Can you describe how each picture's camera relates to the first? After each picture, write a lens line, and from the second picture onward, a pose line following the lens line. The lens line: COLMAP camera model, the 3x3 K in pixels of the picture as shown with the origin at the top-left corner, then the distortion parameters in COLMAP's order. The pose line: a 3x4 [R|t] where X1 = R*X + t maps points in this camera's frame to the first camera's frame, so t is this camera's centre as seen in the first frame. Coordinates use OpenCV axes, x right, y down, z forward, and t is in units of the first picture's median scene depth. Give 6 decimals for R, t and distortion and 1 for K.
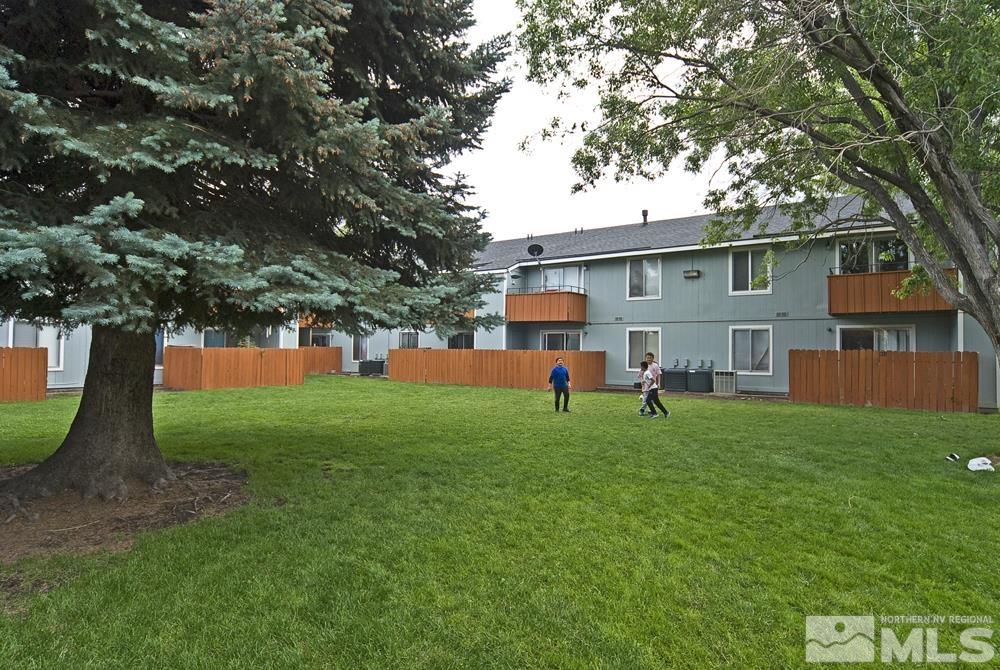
lens RADIAL K [[529.8, 0, 498.3], [0, 529.8, 338.1], [0, 0, 1]] dist [-0.014728, 0.000973]
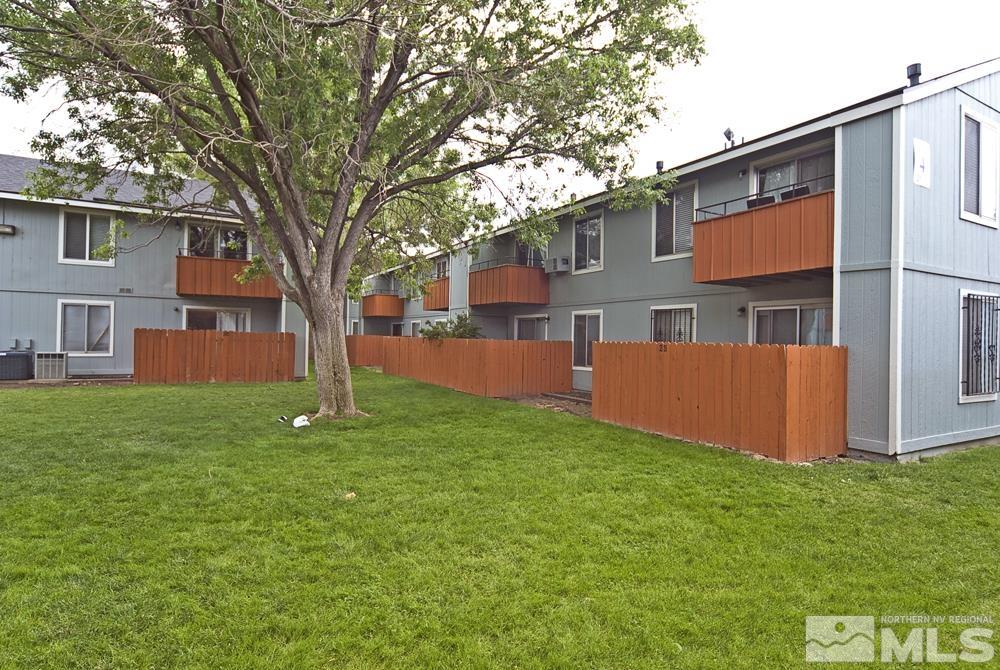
lens RADIAL K [[529.8, 0, 499.3], [0, 529.8, 335.1], [0, 0, 1]] dist [-0.014728, 0.000973]
pose [[0.439163, 0.005471, 0.898391, -0.010888], [-0.035707, 0.999298, 0.011370, -0.000333], [-0.897697, -0.037072, 0.439050, 0.004992]]
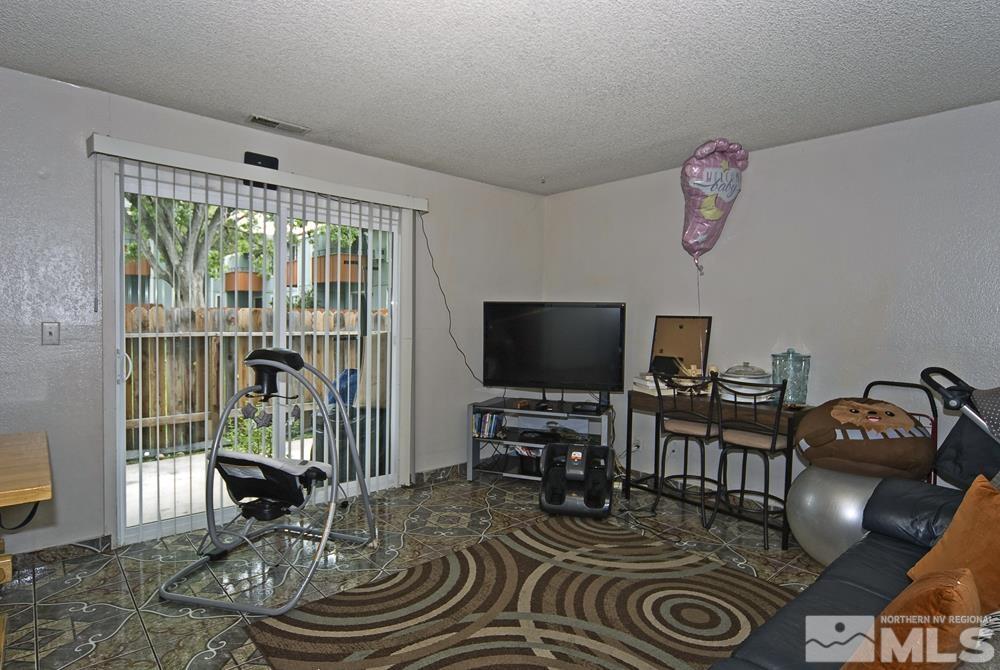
lens RADIAL K [[529.8, 0, 499.5], [0, 529.8, 332.6], [0, 0, 1]] dist [-0.014728, 0.000973]
pose [[0.236978, -0.033995, 0.970920, -0.336700], [-0.036208, 0.998384, 0.043794, 0.004784], [-0.970840, -0.045533, 0.235365, -0.308835]]
